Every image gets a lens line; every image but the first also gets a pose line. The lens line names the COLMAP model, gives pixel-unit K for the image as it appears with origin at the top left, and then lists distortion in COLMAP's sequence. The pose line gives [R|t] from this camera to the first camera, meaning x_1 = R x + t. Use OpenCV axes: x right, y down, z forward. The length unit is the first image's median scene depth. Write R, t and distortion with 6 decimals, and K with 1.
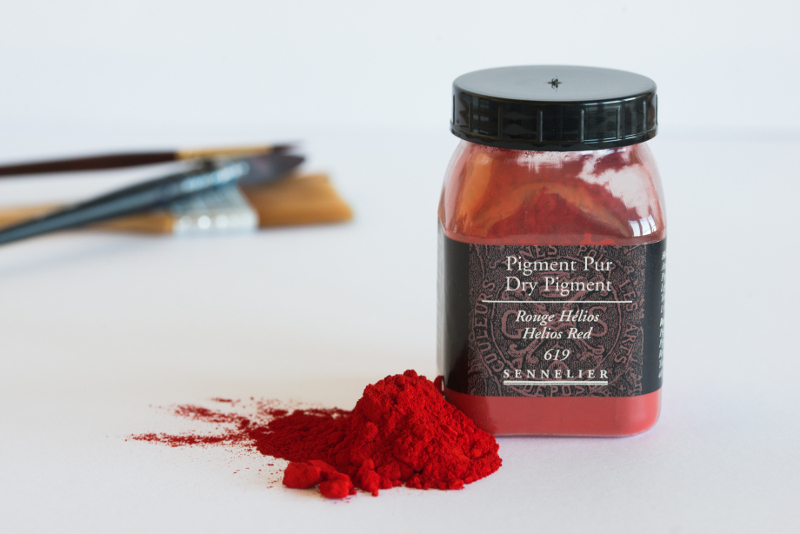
lens RADIAL K [[2413.6, 0, 399.1], [0, 2413.6, 267.6], [0, 0, 1]] dist [0.073003, -0.245866]
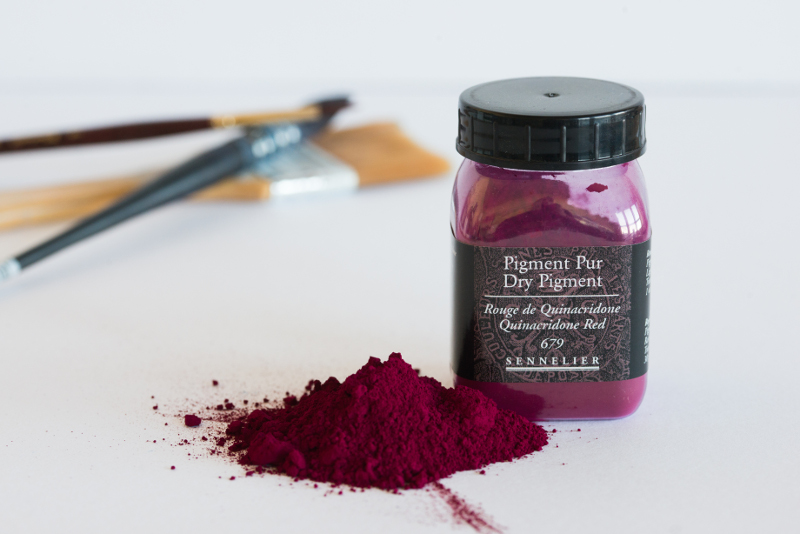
lens RADIAL K [[2413.6, 0, 399.1], [0, 2413.6, 267.6], [0, 0, 1]] dist [0.073003, -0.245866]
pose [[0.999894, -0.013902, -0.004279, -0.001015], [0.013897, 0.999903, -0.001171, 0.001160], [0.004295, 0.001111, 0.999990, -0.123369]]
